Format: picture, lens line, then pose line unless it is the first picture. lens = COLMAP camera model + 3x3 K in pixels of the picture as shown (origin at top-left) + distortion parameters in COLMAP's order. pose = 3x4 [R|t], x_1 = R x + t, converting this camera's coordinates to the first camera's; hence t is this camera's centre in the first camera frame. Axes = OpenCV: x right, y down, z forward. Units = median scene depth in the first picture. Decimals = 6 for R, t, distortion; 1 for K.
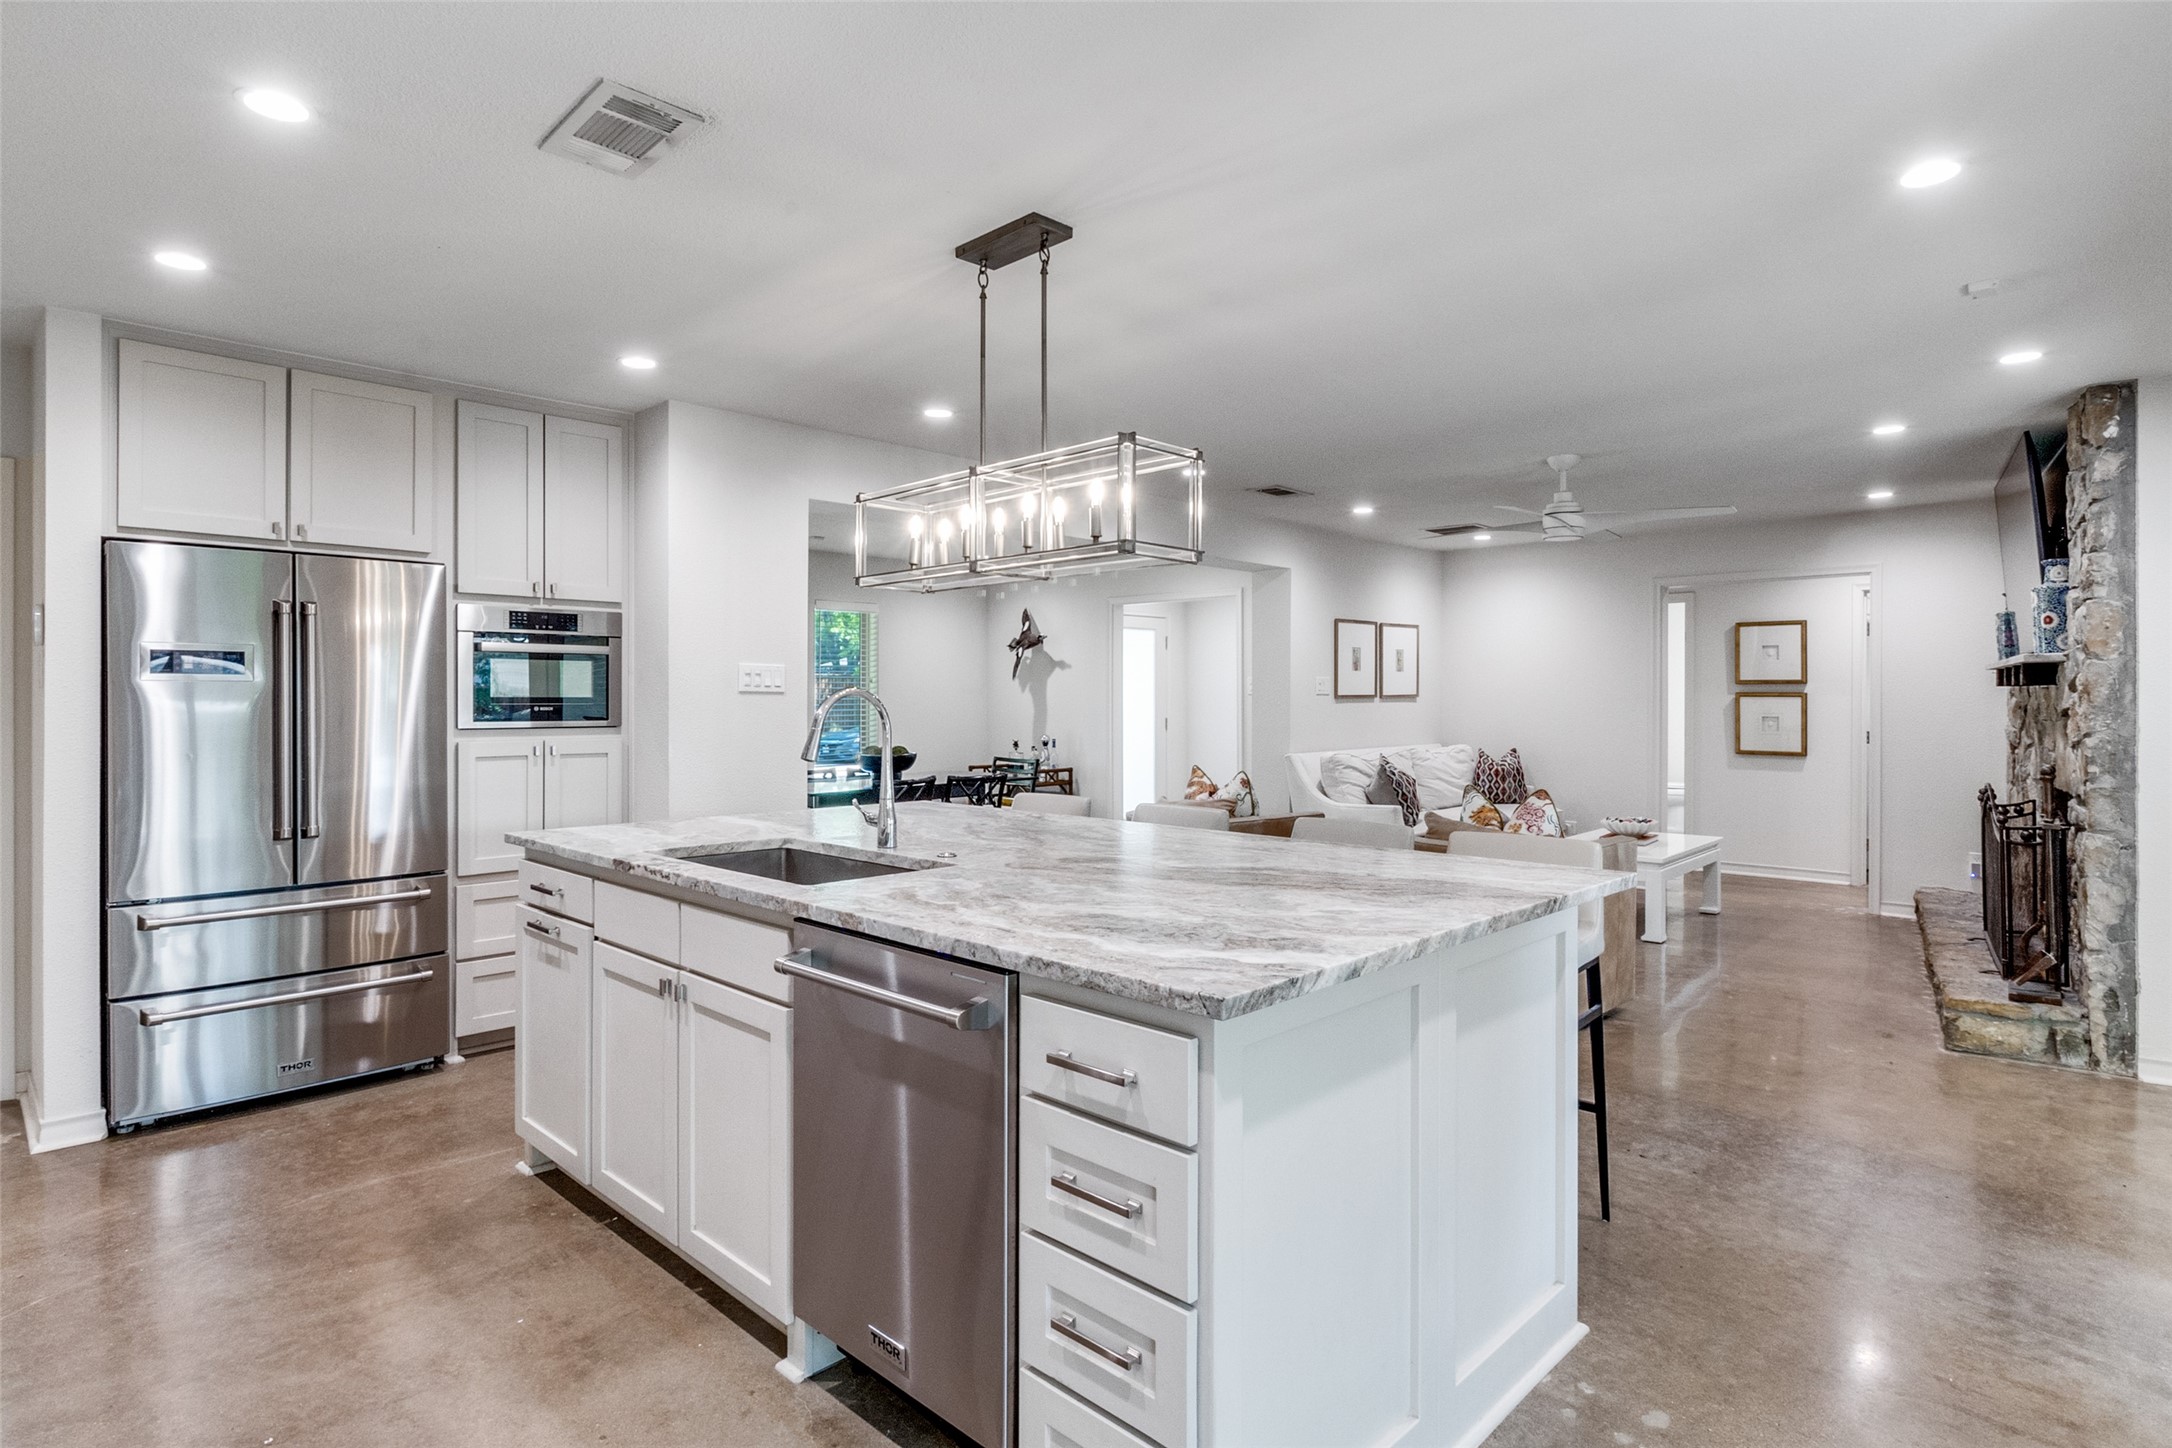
lens RADIAL K [[1130.8, 0, 1091.9], [0, 1130.8, 700.2], [0, 0, 1]] dist [-0.003638, -0.000714]
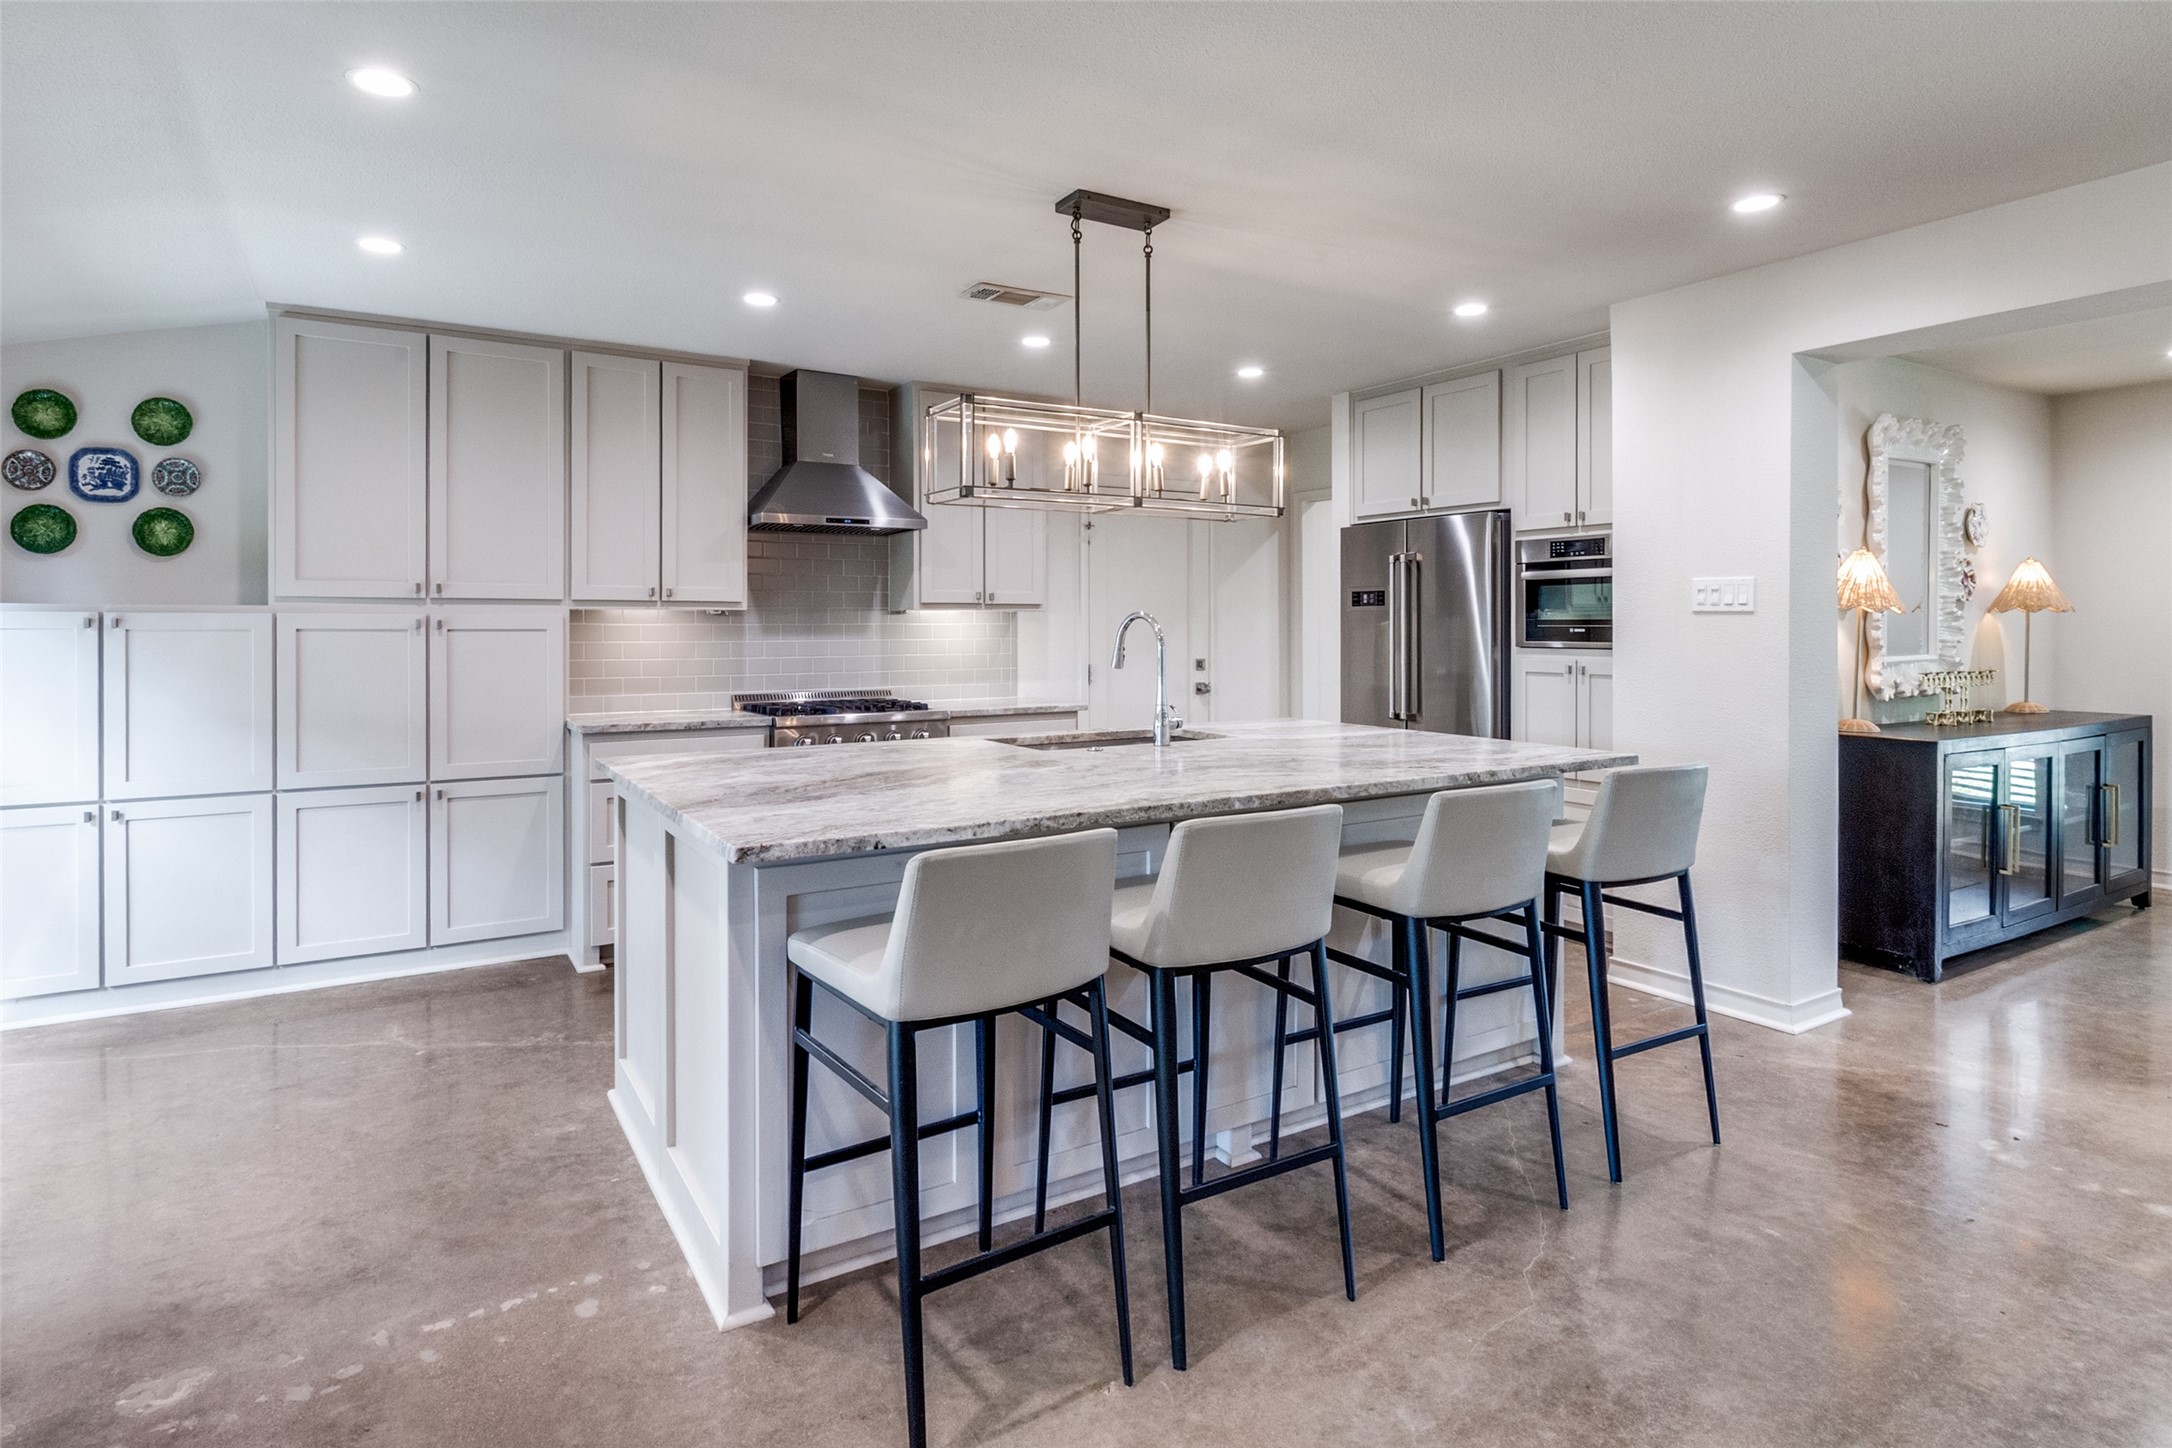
lens RADIAL K [[1146.2, 0, 1080.4], [0, 1146.2, 635.5], [0, 0, 1]] dist [-0.000818, -0.000714]
pose [[-0.244939, 0.009423, -0.969493, 0.726664], [0.001361, 0.999955, 0.009375, 0.002025], [0.969538, 0.000976, -0.244941, 0.875862]]
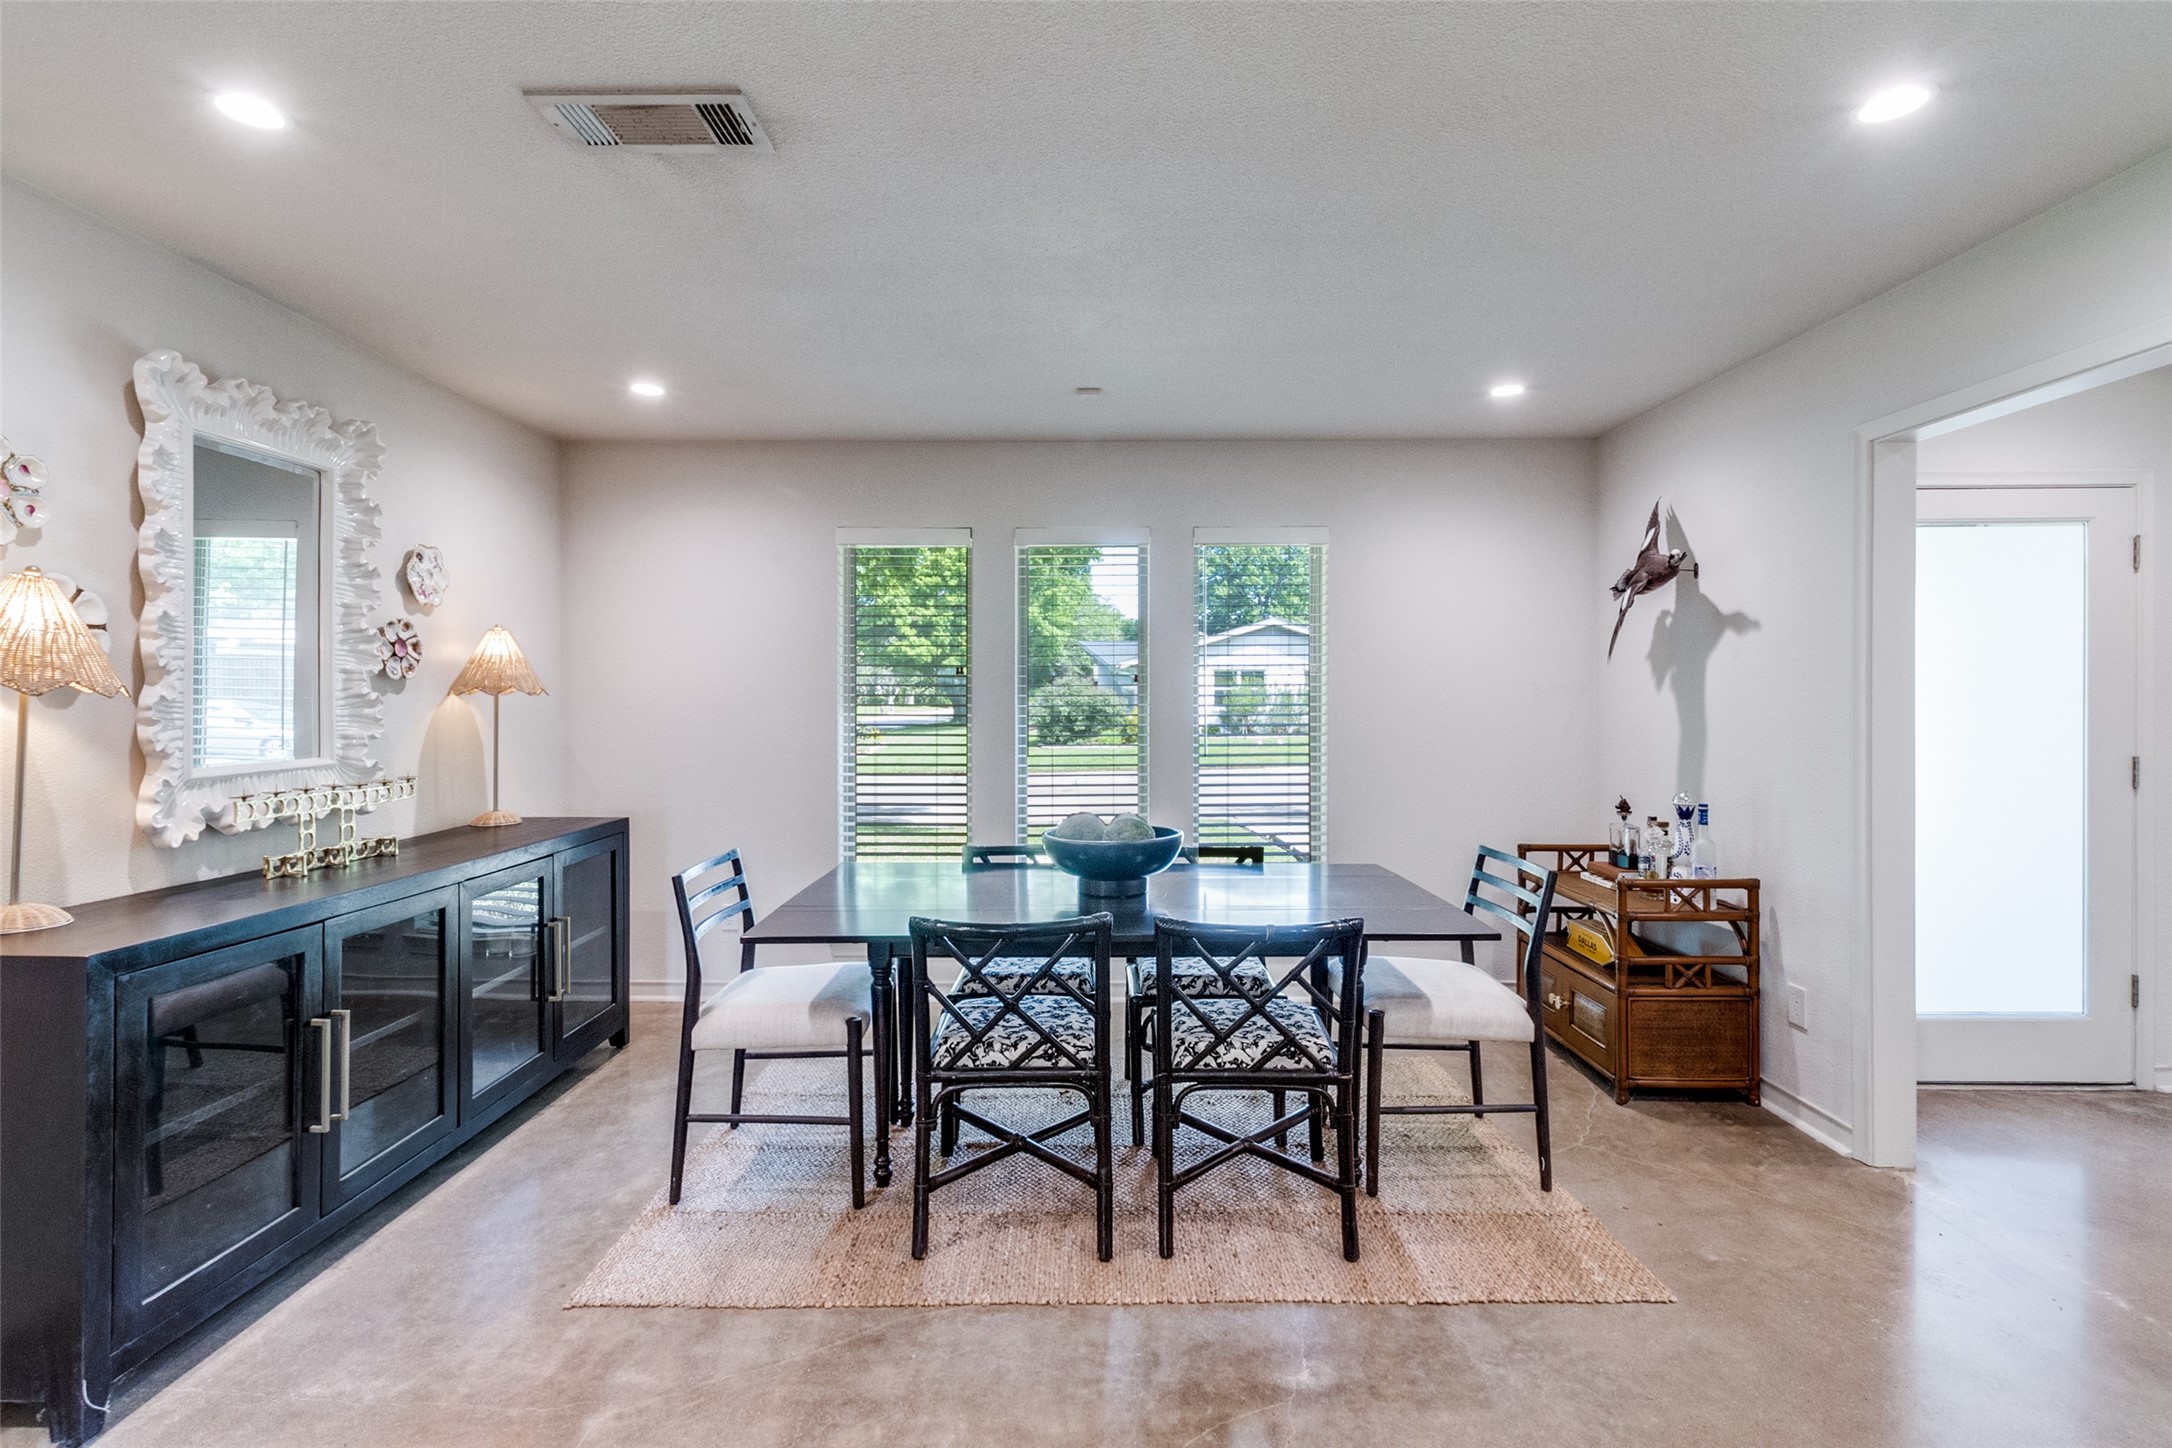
lens RADIAL K [[1008.6, 0, 1086.3], [0, 1008.6, 698.2], [0, 0, 1]] dist [0.002999, -0.000387]
pose [[0.694449, -0.000821, -0.719541, 0.173847], [-0.001153, 0.999997, -0.002254, -0.006642], [0.719541, 0.002395, 0.694446, 1.380784]]
